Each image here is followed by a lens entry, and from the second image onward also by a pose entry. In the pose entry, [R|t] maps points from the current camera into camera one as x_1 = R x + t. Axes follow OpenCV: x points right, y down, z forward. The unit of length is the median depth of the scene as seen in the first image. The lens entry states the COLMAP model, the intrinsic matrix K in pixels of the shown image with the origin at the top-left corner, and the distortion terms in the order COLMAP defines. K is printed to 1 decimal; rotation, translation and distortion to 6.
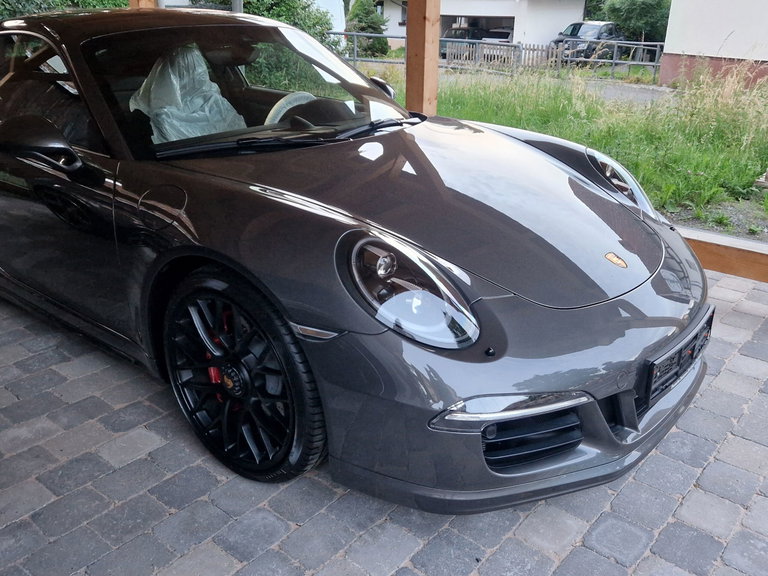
lens RADIAL K [[703.8, 0, 386.2], [0, 703.8, 291.8], [0, 0, 1]] dist [0.087143, -0.075925]
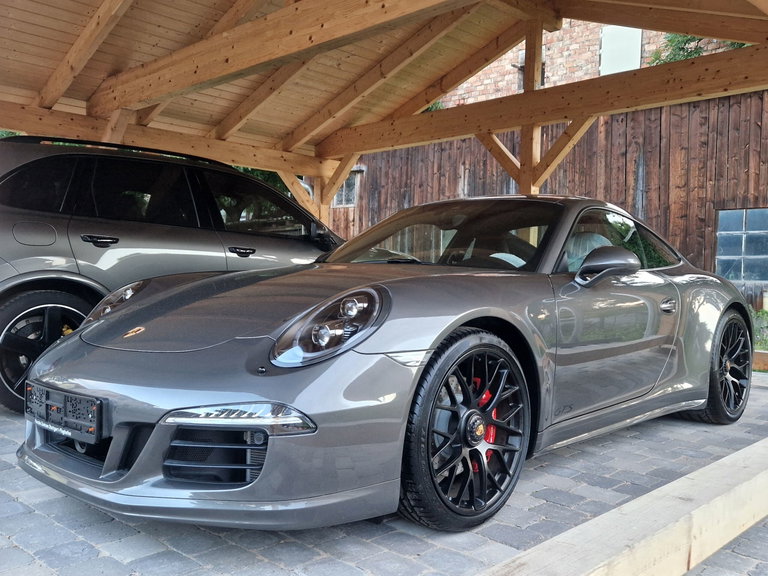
lens RADIAL K [[703.8, 0, 386.2], [0, 703.8, 291.8], [0, 0, 1]] dist [0.087143, -0.075925]
pose [[-0.072925, 0.013700, -0.997243, 1.403049], [-0.400336, 0.915412, 0.041851, -0.307949], [0.913462, 0.402284, -0.061272, 1.401069]]
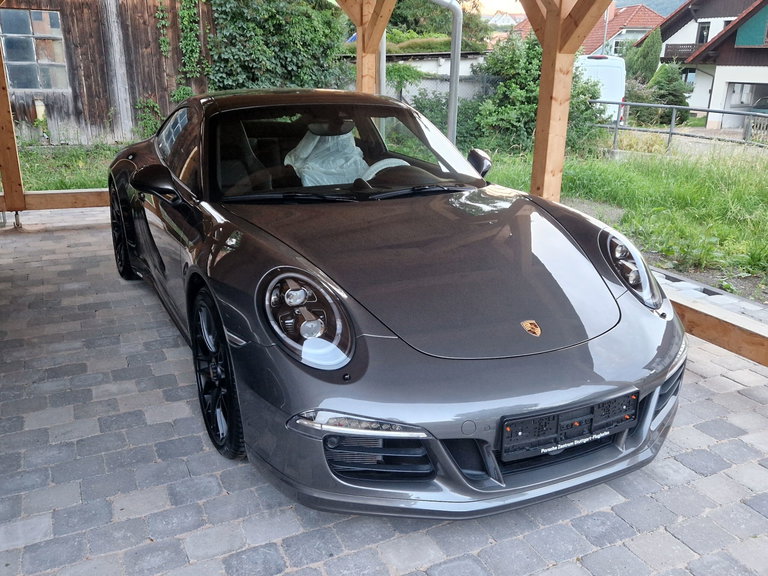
lens RADIAL K [[703.8, 0, 386.2], [0, 703.8, 291.8], [0, 0, 1]] dist [0.087143, -0.075925]
pose [[0.908000, 0.137111, -0.395901, 0.538879], [-0.168305, 0.984708, -0.044978, -0.013362], [0.383680, 0.107472, 0.917191, -0.082287]]
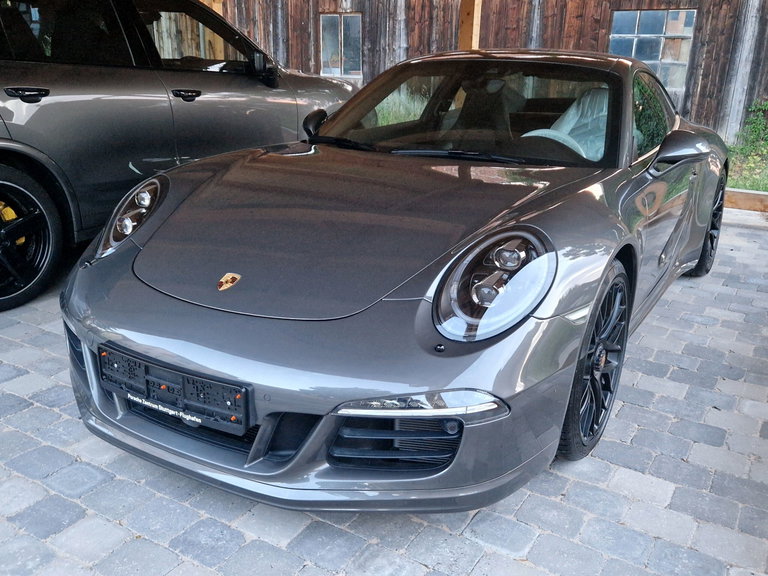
lens RADIAL K [[708.6, 0, 383.9], [0, 708.6, 296.2], [0, 0, 1]] dist [0.074485, -0.061618]
pose [[0.143363, 0.309152, -0.940145, 1.229152], [-0.400920, 0.886660, 0.230428, -0.323521], [0.904826, 0.343888, 0.251060, 0.954744]]
